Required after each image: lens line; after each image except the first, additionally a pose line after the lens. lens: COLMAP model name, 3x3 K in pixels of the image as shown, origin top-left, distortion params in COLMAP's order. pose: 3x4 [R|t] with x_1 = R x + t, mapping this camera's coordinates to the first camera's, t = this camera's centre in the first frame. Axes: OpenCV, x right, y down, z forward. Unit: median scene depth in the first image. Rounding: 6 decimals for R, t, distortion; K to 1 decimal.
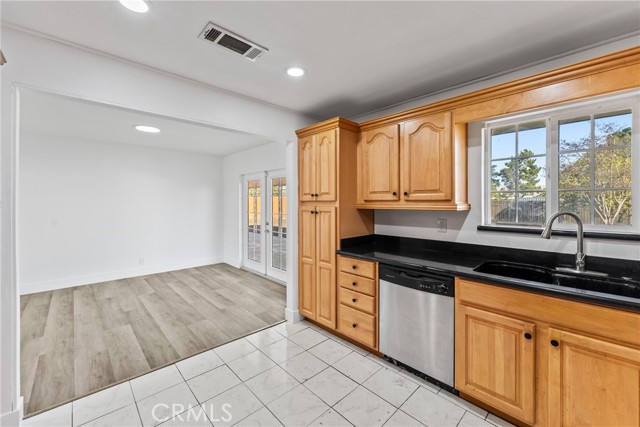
lens RADIAL K [[259.9, 0, 319.0], [0, 259.9, 202.3], [0, 0, 1]] dist [-0.000222, -0.000029]
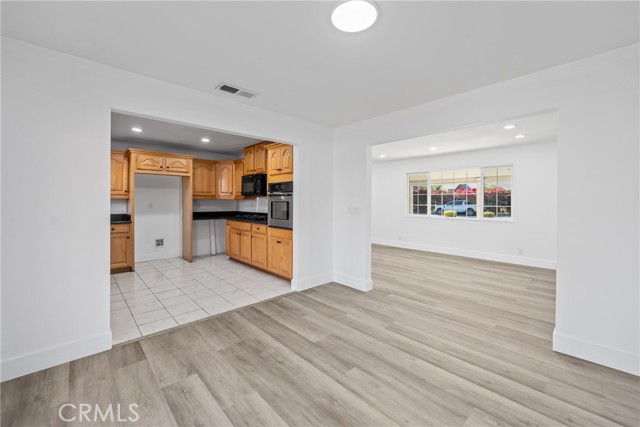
lens RADIAL K [[259.9, 0, 319.0], [0, 259.9, 202.3], [0, 0, 1]] dist [-0.000222, -0.000029]
pose [[-0.999985, -0.002082, 0.005035, -0.906417], [-0.002077, 0.999997, 0.000880, 0.047956], [-0.005037, 0.000870, -0.999987, 2.180770]]
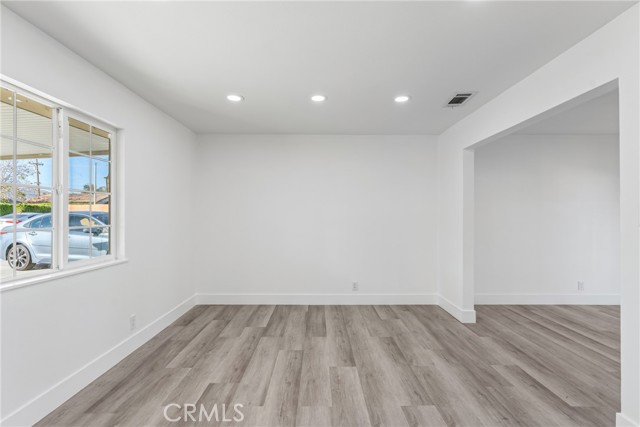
lens RADIAL K [[320.0, 0, 320.0], [0, 320.0, 213.5], [0, 0, 1]] dist [-0.001521, 0.000049]
pose [[0.727826, -0.002541, -0.685757, -1.210358], [-0.002851, 0.999973, -0.006731, 0.044751], [0.685756, 0.006855, 0.727800, -0.411664]]
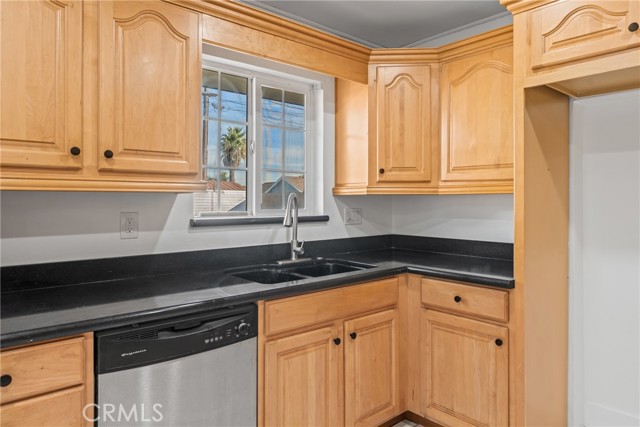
lens RADIAL K [[425.8, 0, 320.7], [0, 425.8, 201.0], [0, 0, 1]] dist [0.000576, 0.000329]
pose [[0.047399, -0.000774, 0.998876, -0.331294], [-0.001327, 0.999999, 0.000838, 0.041065], [-0.998875, -0.001365, 0.047398, 0.598070]]
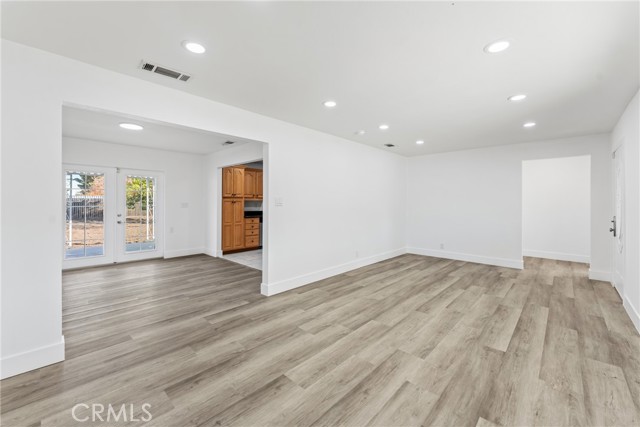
lens RADIAL K [[259.9, 0, 319.0], [0, 259.9, 202.3], [0, 0, 1]] dist [-0.000222, -0.000029]
pose [[-0.052998, 0.000641, 0.998594, -2.676035], [-0.004190, 0.999991, -0.000865, 0.045520], [-0.998586, -0.004230, -0.052995, 0.421943]]
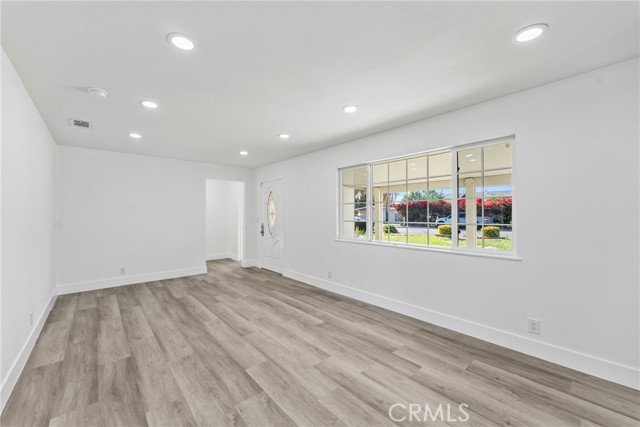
lens RADIAL K [[255.5, 0, 320.0], [0, 255.5, 213.5], [0, 0, 1]] dist [-0.001250, 0.000065]
pose [[-0.999150, 0.003794, 0.041045, -1.828644], [0.003691, 0.999990, -0.002586, 0.036433], [-0.041055, -0.002432, -0.999154, 0.982500]]
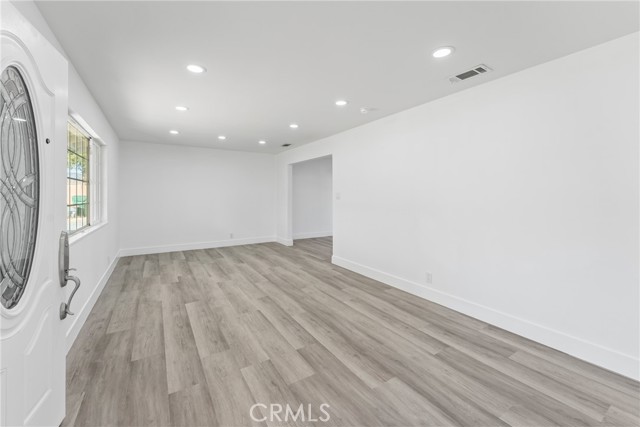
lens RADIAL K [[261.8, 0, 320.4], [0, 261.8, 195.9], [0, 0, 1]] dist [-0.000118, -0.000152]
pose [[0.980611, 0.001241, -0.195961, -0.905084], [-0.001324, 0.999999, -0.000295, 0.042941], [0.195960, 0.000548, 0.980612, -1.402616]]
